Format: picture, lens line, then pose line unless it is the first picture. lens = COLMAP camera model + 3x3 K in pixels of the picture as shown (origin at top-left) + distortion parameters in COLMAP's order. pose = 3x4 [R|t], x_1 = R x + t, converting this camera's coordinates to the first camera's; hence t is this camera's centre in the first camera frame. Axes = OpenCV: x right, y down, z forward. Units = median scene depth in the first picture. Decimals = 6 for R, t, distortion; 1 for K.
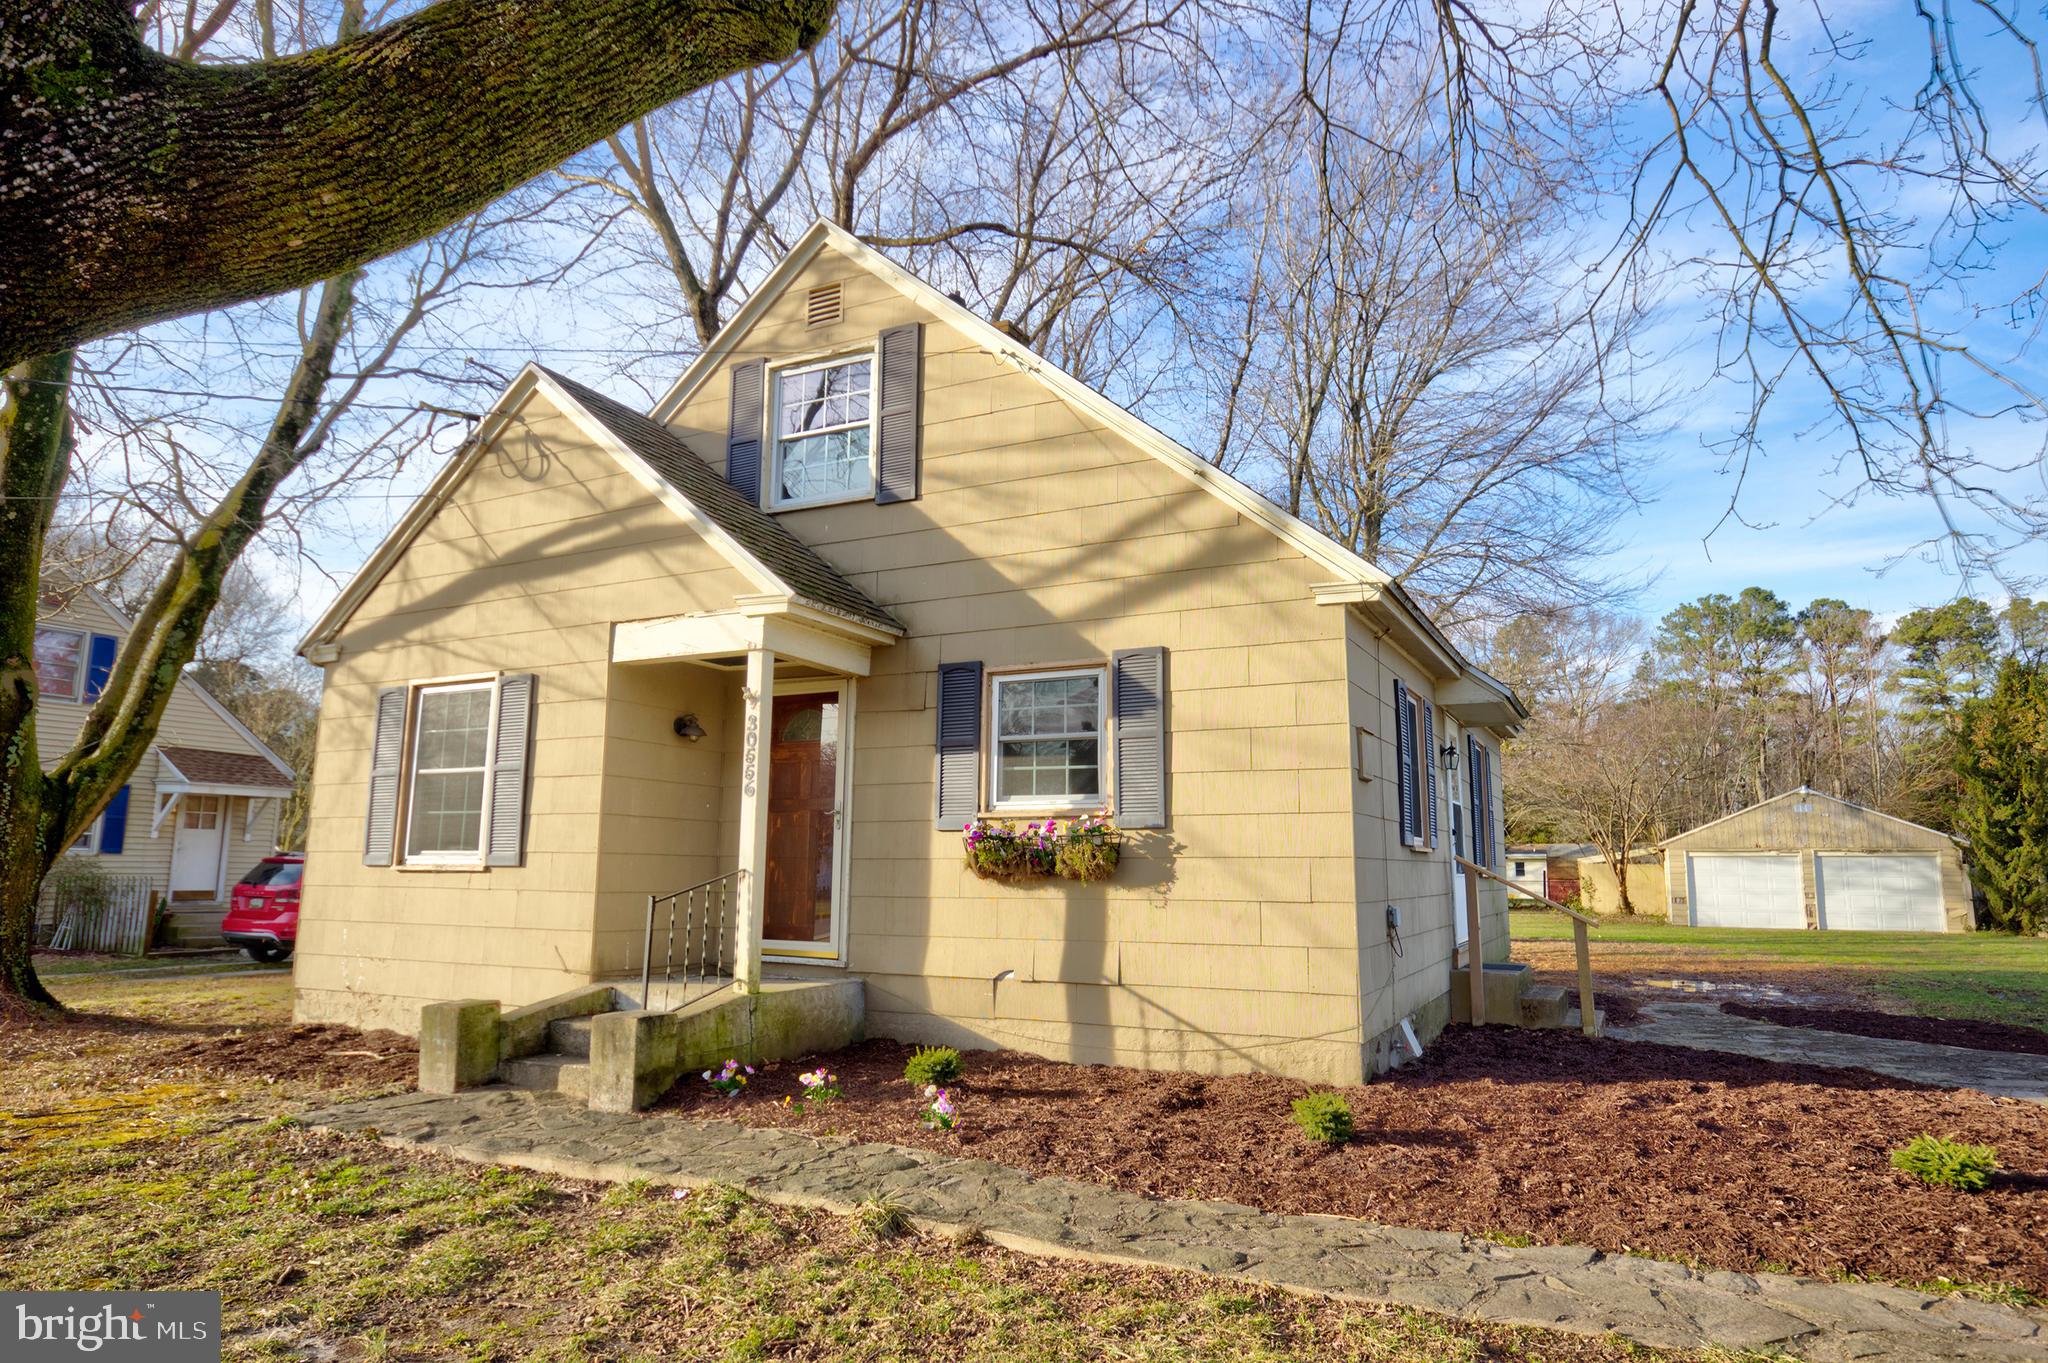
lens RADIAL K [[1190.8, 0, 1025.7], [0, 1190.8, 649.5], [0, 0, 1]] dist [0.000068, -0.000402]
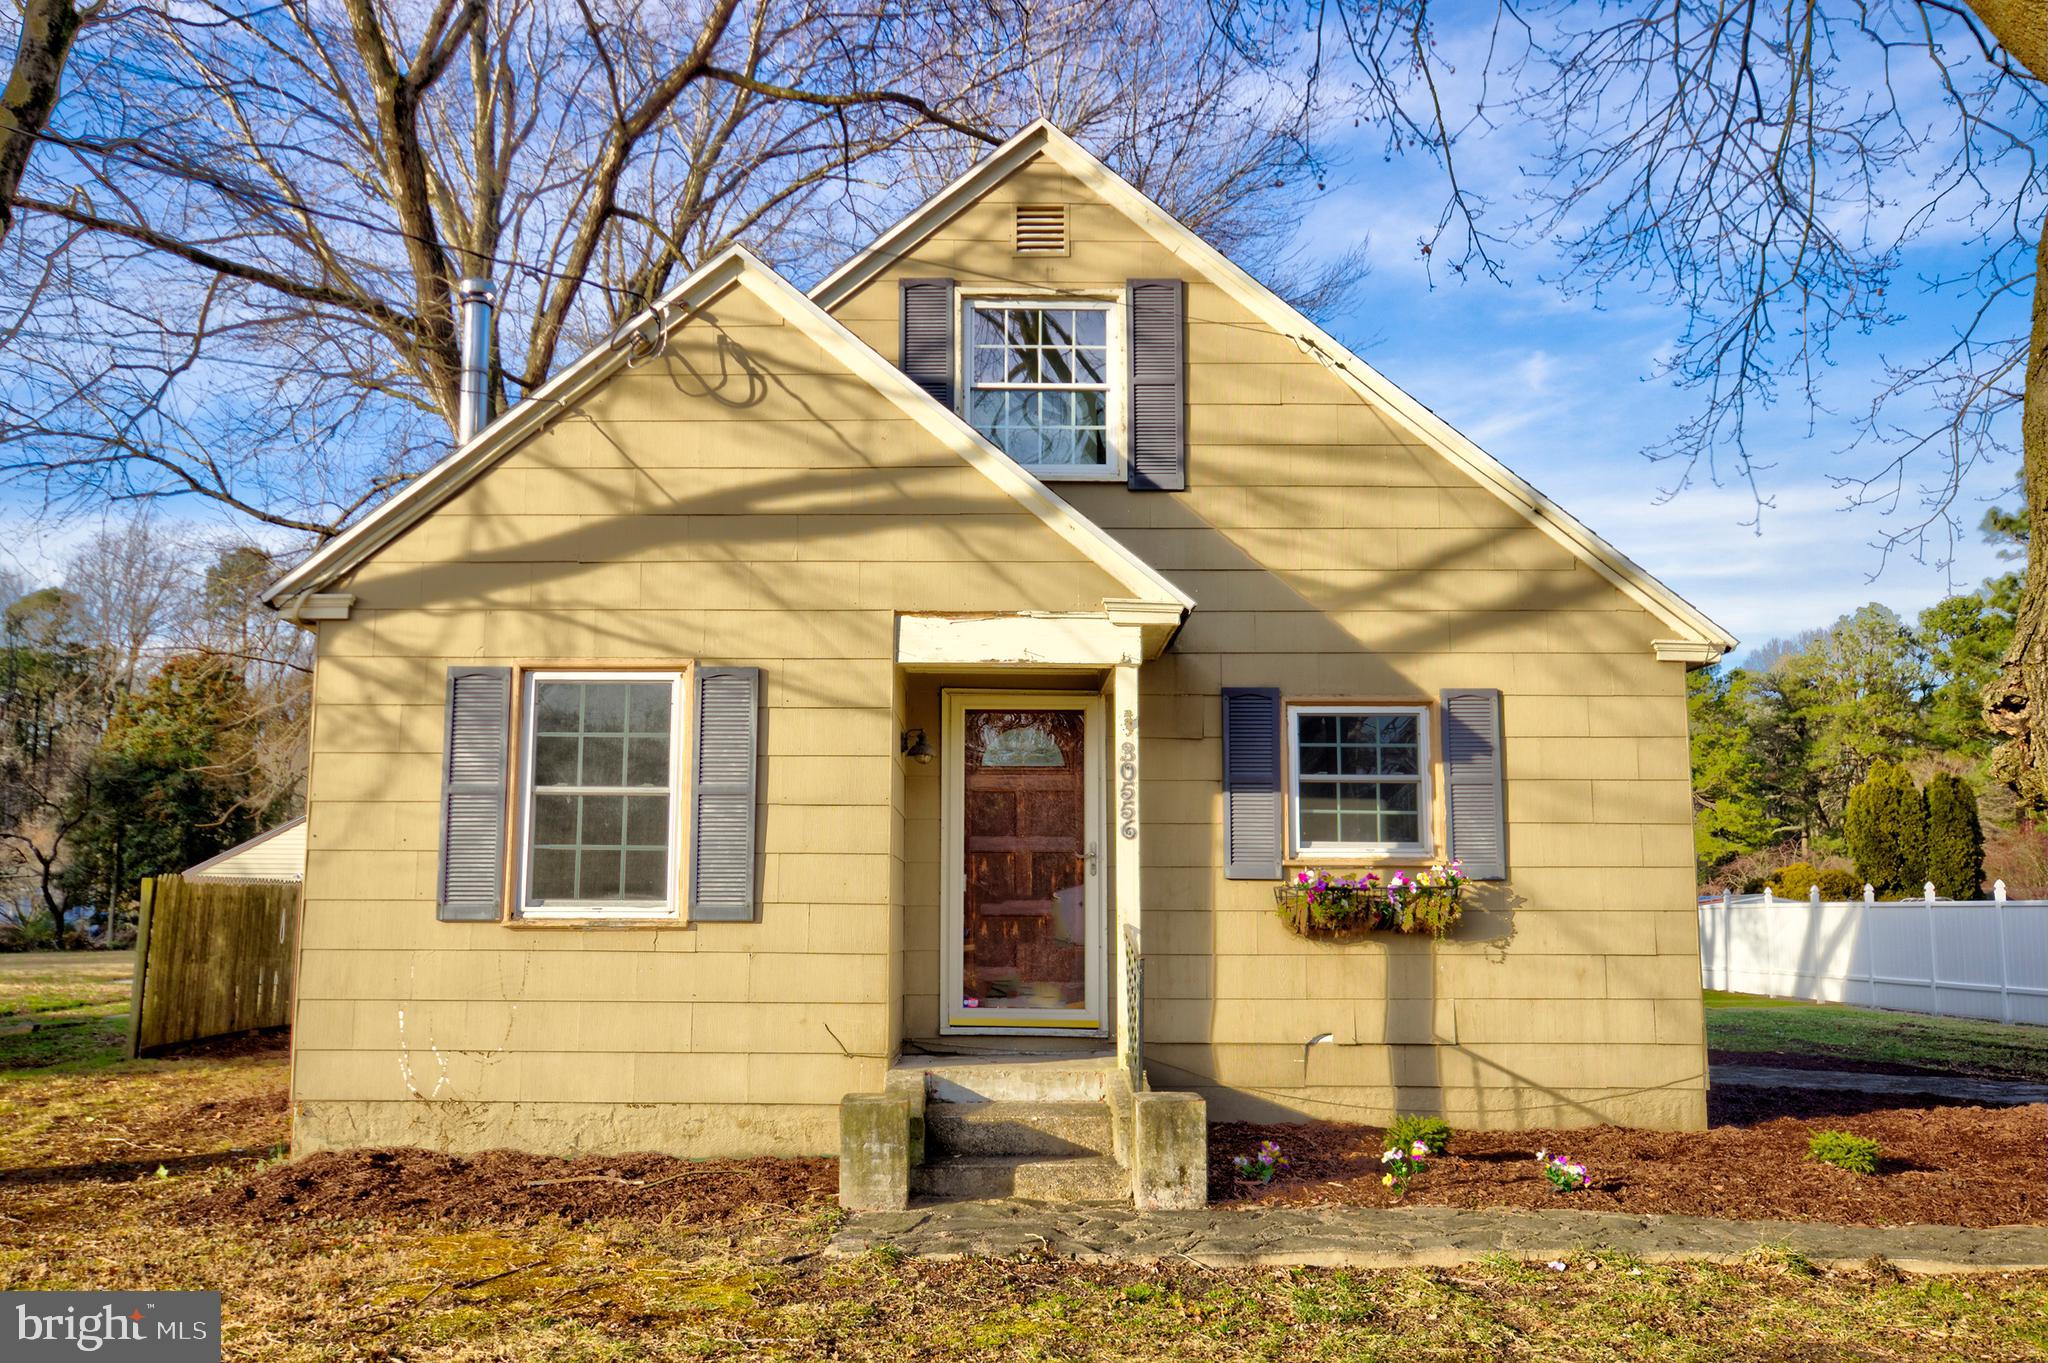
lens RADIAL K [[1550.8, 0, 1024.0], [0, 1550.8, 681.5], [0, 0, 1]] dist [0.026064, 0.001136]
pose [[0.900140, 0.061182, 0.431283, -0.713176], [-0.078479, 0.996664, 0.022410, -0.006746], [-0.428473, -0.054019, 0.901939, 0.040031]]
